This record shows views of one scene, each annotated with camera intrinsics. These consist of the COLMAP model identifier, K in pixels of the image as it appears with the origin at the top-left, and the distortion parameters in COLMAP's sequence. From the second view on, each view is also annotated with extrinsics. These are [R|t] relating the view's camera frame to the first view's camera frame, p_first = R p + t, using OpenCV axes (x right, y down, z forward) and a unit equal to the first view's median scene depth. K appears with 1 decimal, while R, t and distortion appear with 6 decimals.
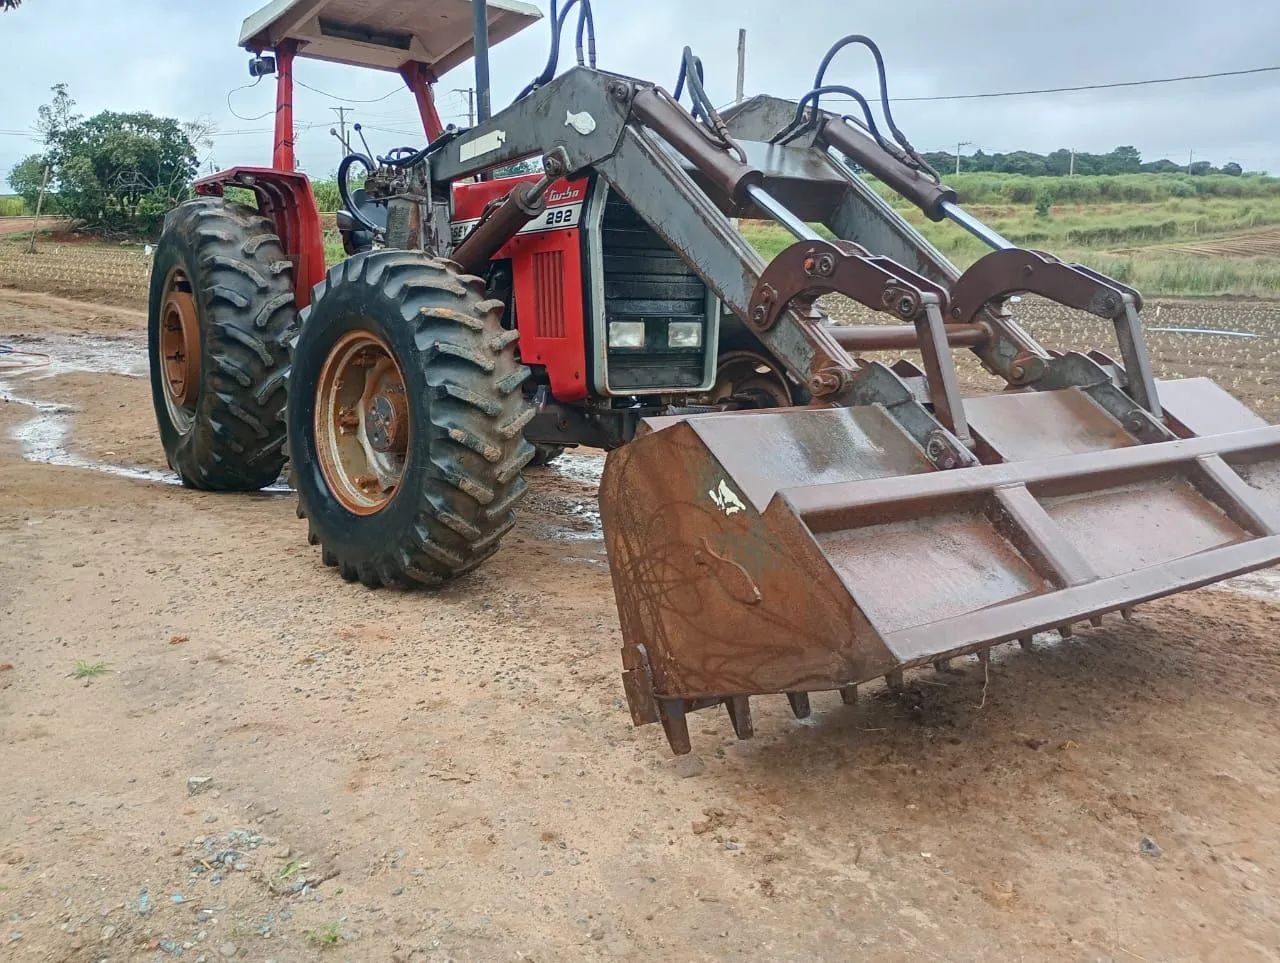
lens RADIAL K [[1050.3, 0, 640.0], [0, 1050.3, 481.5], [0, 0, 1]] dist [0.078164, -0.097924]
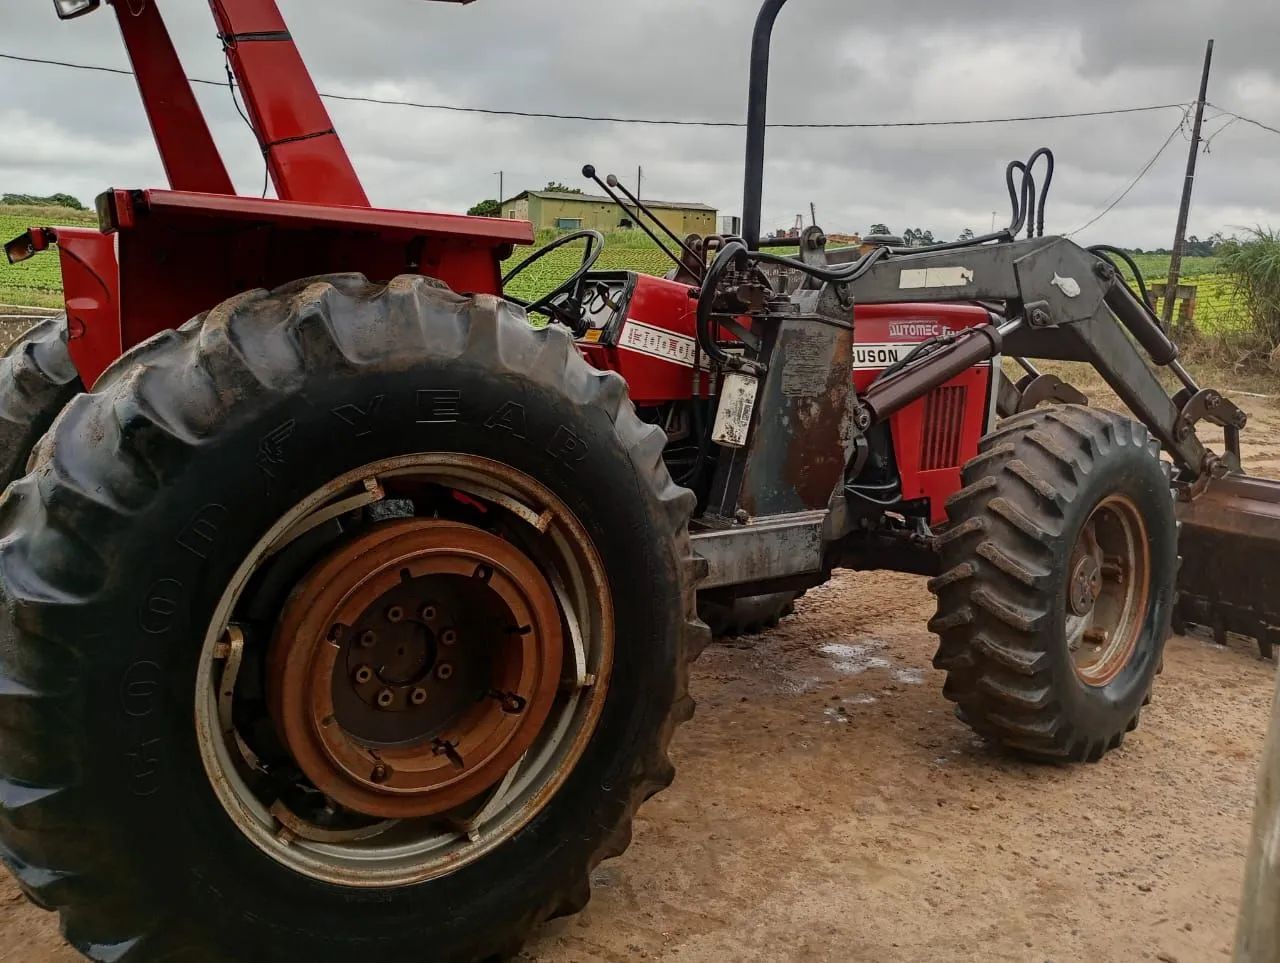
lens RADIAL K [[1050.3, 0, 640.0], [0, 1050.3, 481.5], [0, 0, 1]] dist [0.078164, -0.097924]
pose [[0.034794, -0.179458, 0.983150, -1.196217], [0.133373, 0.975780, 0.173393, -0.370897], [-0.990455, 0.125092, 0.057886, 1.342205]]
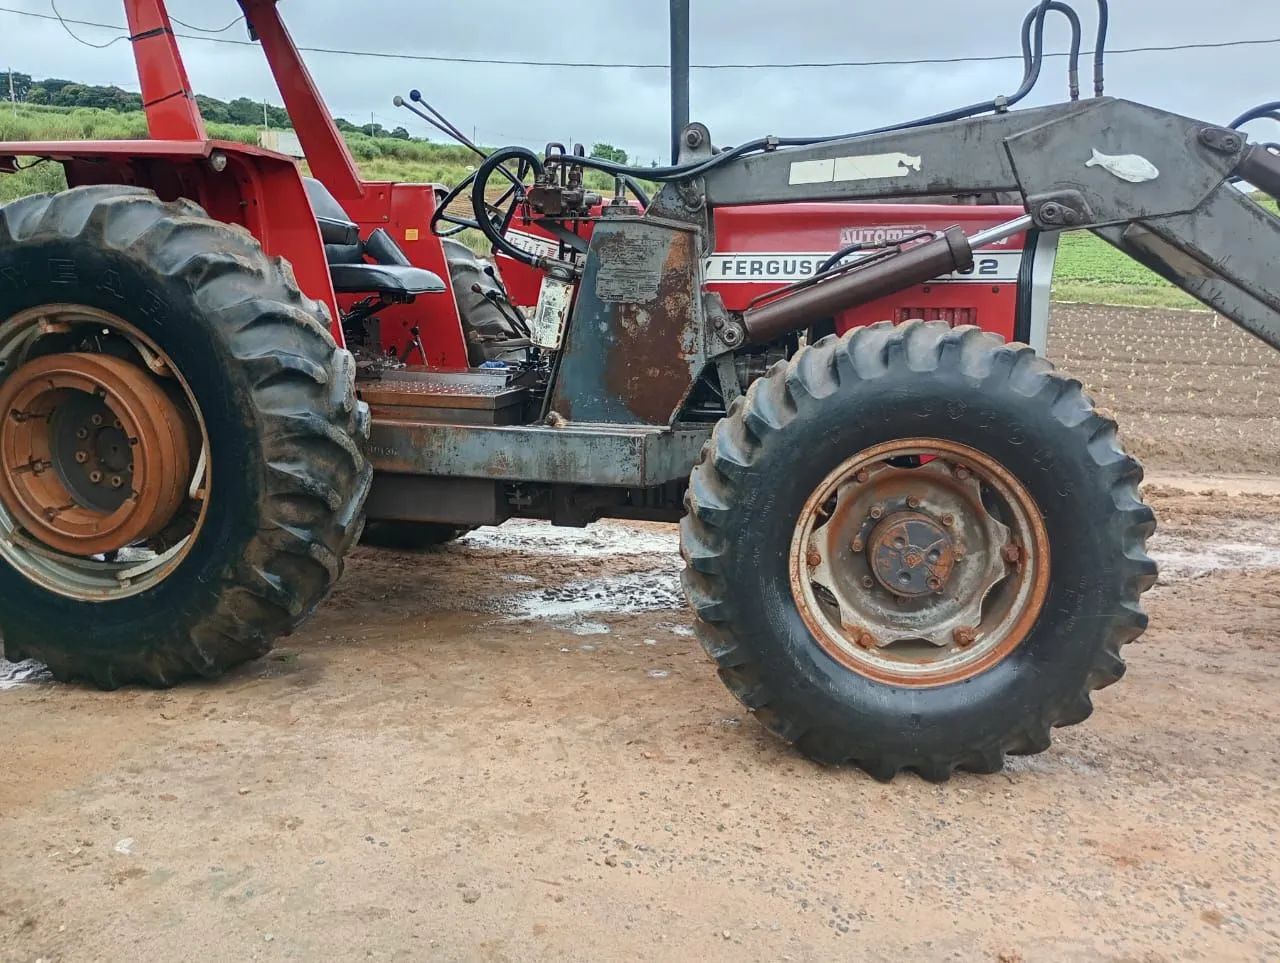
lens RADIAL K [[1050.3, 0, 640.0], [0, 1050.3, 481.5], [0, 0, 1]] dist [0.078164, -0.097924]
pose [[0.761768, -0.131660, 0.634331, -0.854136], [0.103399, 0.991289, 0.081578, -0.188962], [-0.639545, 0.003446, 0.768746, 0.563743]]
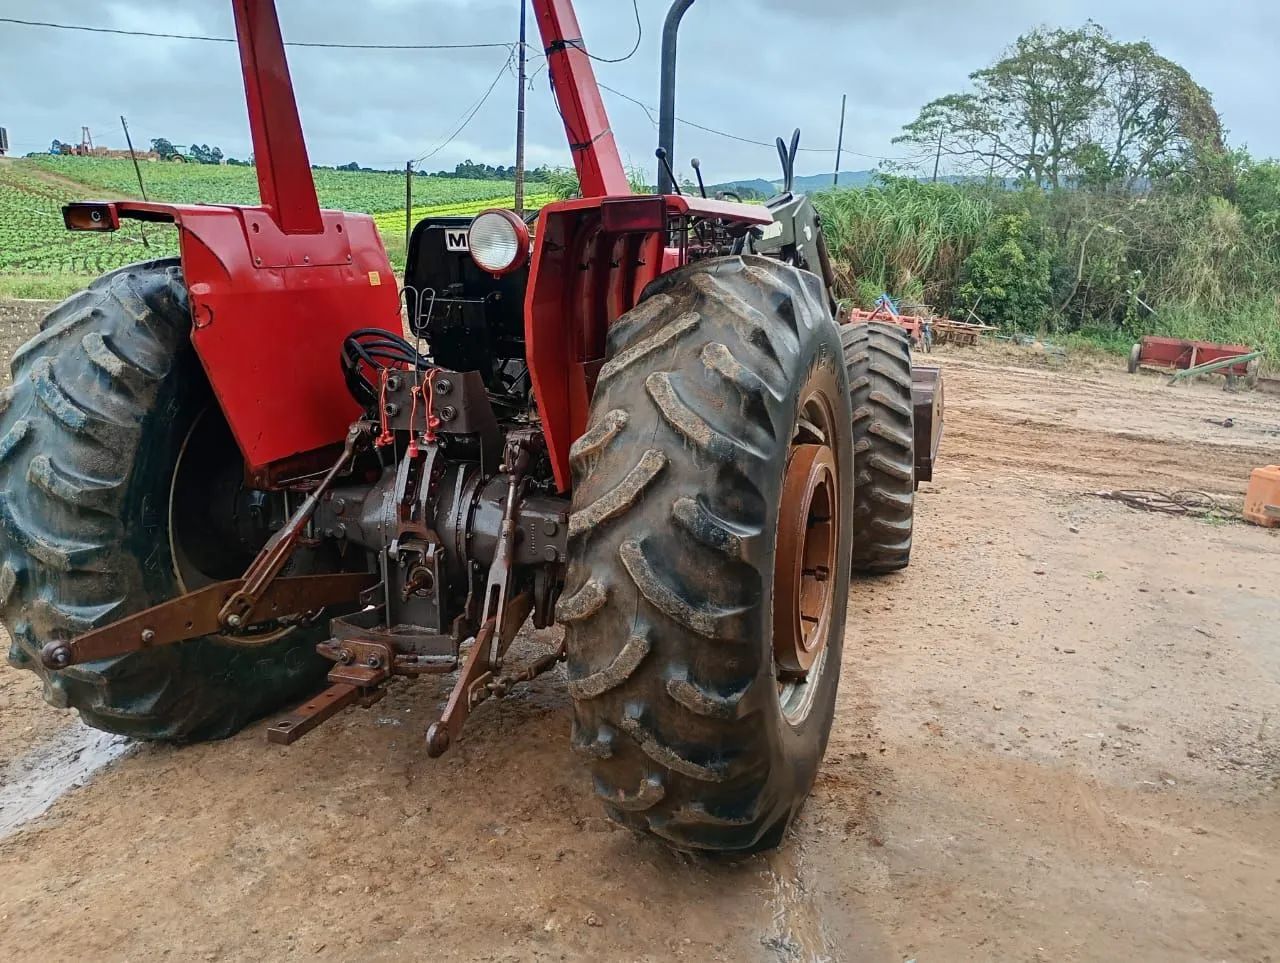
lens RADIAL K [[1050.3, 0, 640.0], [0, 1050.3, 481.5], [0, 0, 1]] dist [0.078164, -0.097924]
pose [[-0.554057, -0.203124, 0.807317, -1.188167], [0.124552, 0.938633, 0.321643, -0.496513], [-0.823109, 0.278761, -0.494757, 1.962755]]
